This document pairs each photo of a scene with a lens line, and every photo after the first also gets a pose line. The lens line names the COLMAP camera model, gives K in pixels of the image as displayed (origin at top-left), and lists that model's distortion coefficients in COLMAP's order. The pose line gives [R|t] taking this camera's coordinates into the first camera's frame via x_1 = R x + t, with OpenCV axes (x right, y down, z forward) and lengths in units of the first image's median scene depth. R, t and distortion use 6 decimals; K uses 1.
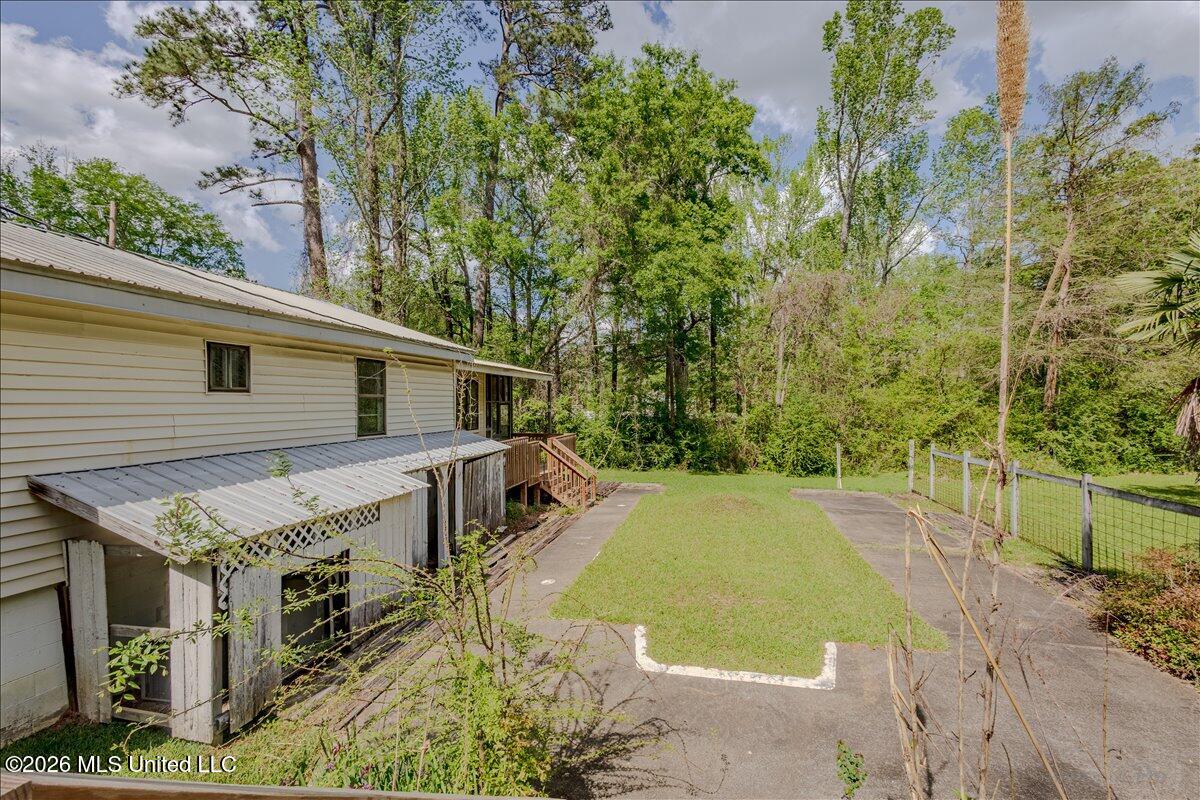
lens RADIAL K [[546.6, 0, 602.9], [0, 546.6, 404.5], [0, 0, 1]] dist [0.006552, 0.000338]
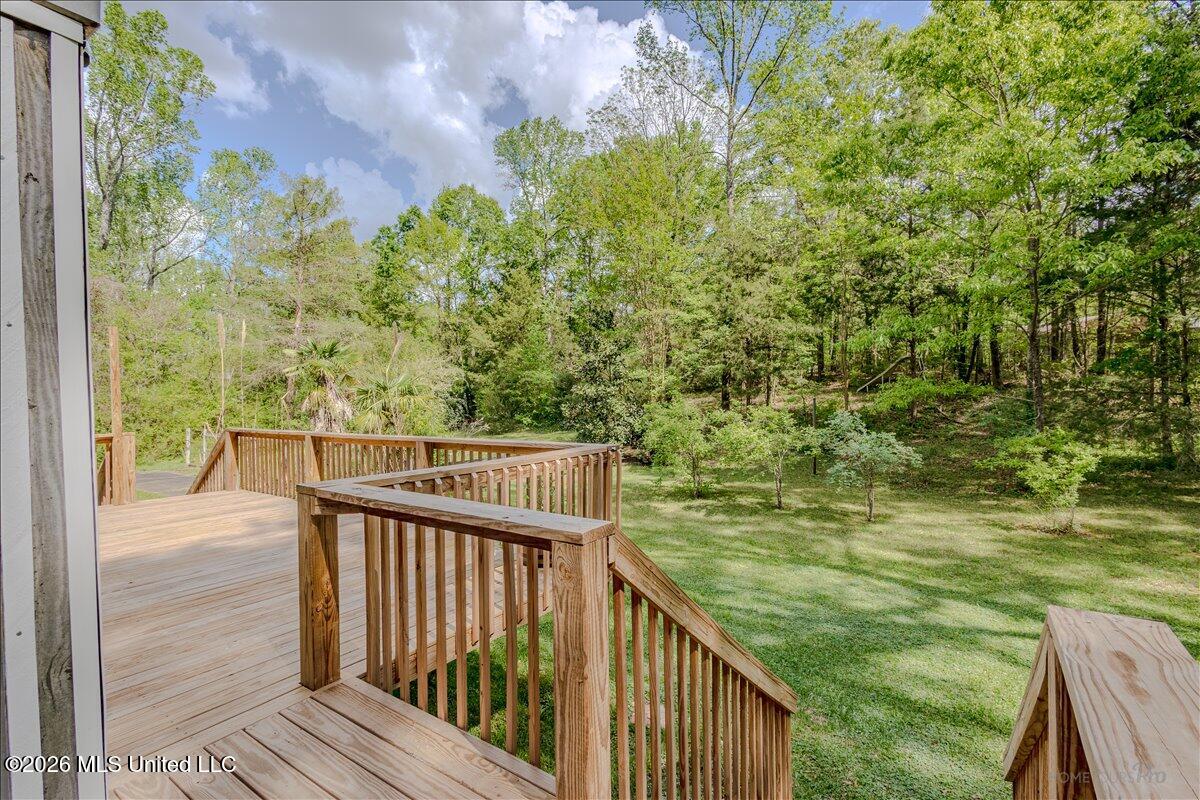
lens RADIAL K [[546.6, 0, 602.9], [0, 546.6, 404.5], [0, 0, 1]] dist [0.006552, 0.000338]
pose [[0.388204, -0.011752, 0.921499, -0.320021], [0.009088, 0.999919, 0.008924, 0.004377], [-0.921529, 0.004910, 0.388279, -0.530200]]
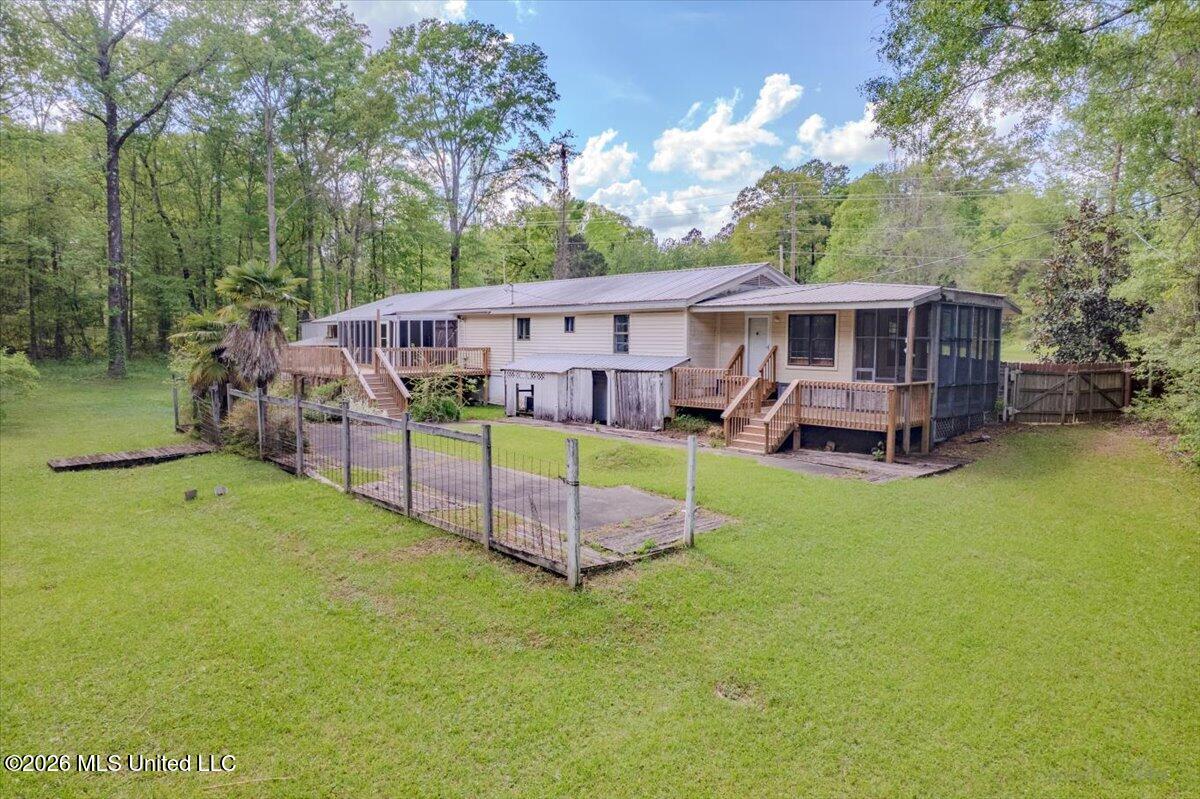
lens RADIAL K [[770.0, 0, 601.3], [0, 770.0, 400.7], [0, 0, 1]] dist [-0.087521, 0.083350]
pose [[-0.591506, 0.065239, -0.803657, 0.996548], [-0.007384, 0.996241, 0.086306, -0.006304], [0.806267, 0.056985, -0.588801, 1.384734]]
